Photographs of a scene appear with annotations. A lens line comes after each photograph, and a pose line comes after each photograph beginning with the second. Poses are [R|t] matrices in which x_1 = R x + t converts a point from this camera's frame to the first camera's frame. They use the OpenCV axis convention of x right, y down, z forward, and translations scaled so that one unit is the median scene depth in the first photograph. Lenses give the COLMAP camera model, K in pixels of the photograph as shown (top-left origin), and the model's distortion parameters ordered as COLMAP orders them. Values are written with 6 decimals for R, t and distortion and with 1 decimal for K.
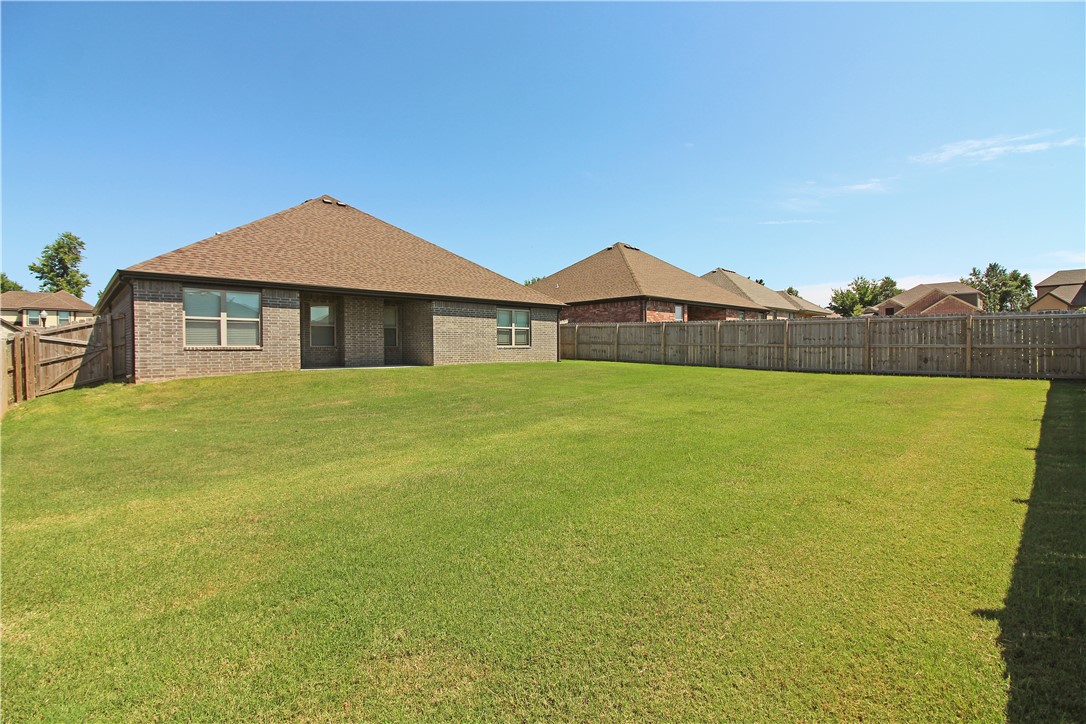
lens RADIAL K [[499.8, 0, 546.5], [0, 499.8, 356.8], [0, 0, 1]] dist [-0.001299, -0.014154]
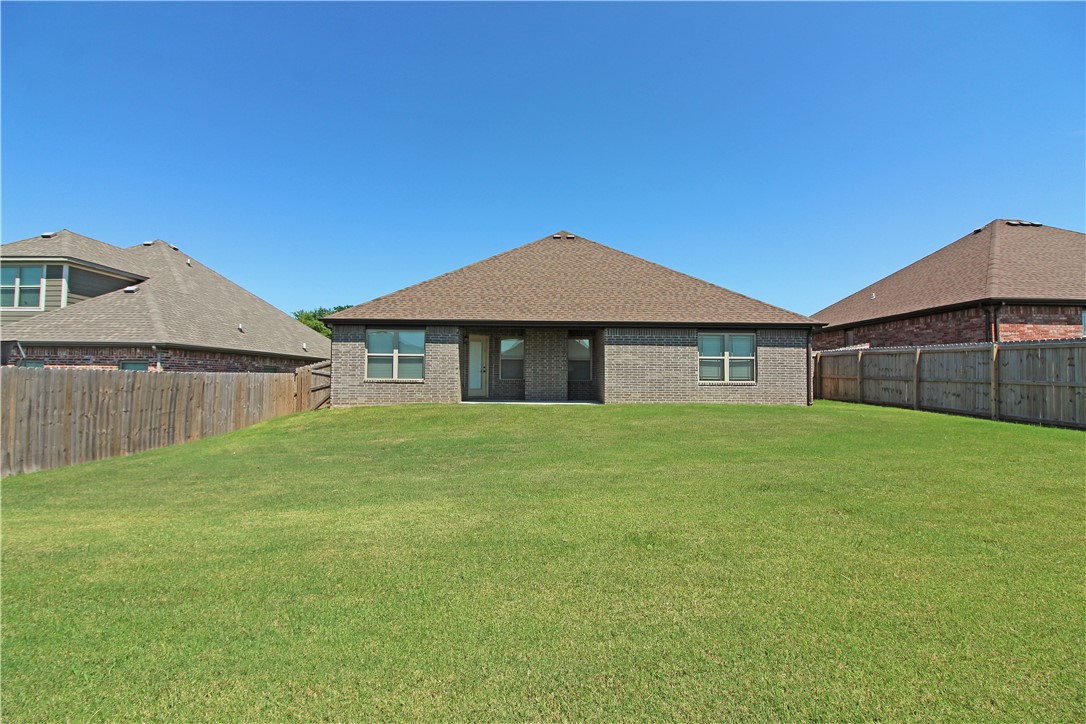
lens RADIAL K [[499.8, 0, 546.5], [0, 499.8, 356.8], [0, 0, 1]] dist [-0.001299, -0.014154]
pose [[0.731378, -0.017397, -0.681751, 0.268436], [-0.023110, 0.998468, -0.050270, -0.016117], [0.681581, 0.052522, 0.729855, 0.285489]]
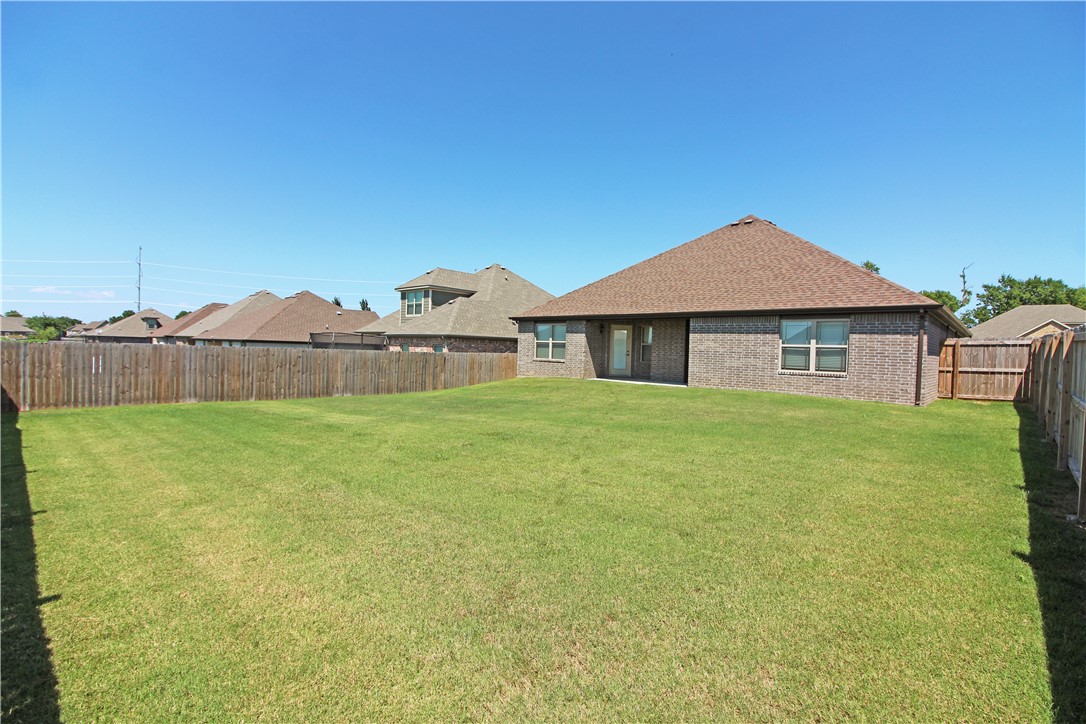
lens RADIAL K [[499.8, 0, 546.5], [0, 499.8, 356.8], [0, 0, 1]] dist [-0.001299, -0.014154]
pose [[0.055481, 0.022007, -0.998217, 0.657068], [-0.046470, 0.998731, 0.019435, -0.042059], [0.997378, 0.045309, 0.056433, 0.637146]]
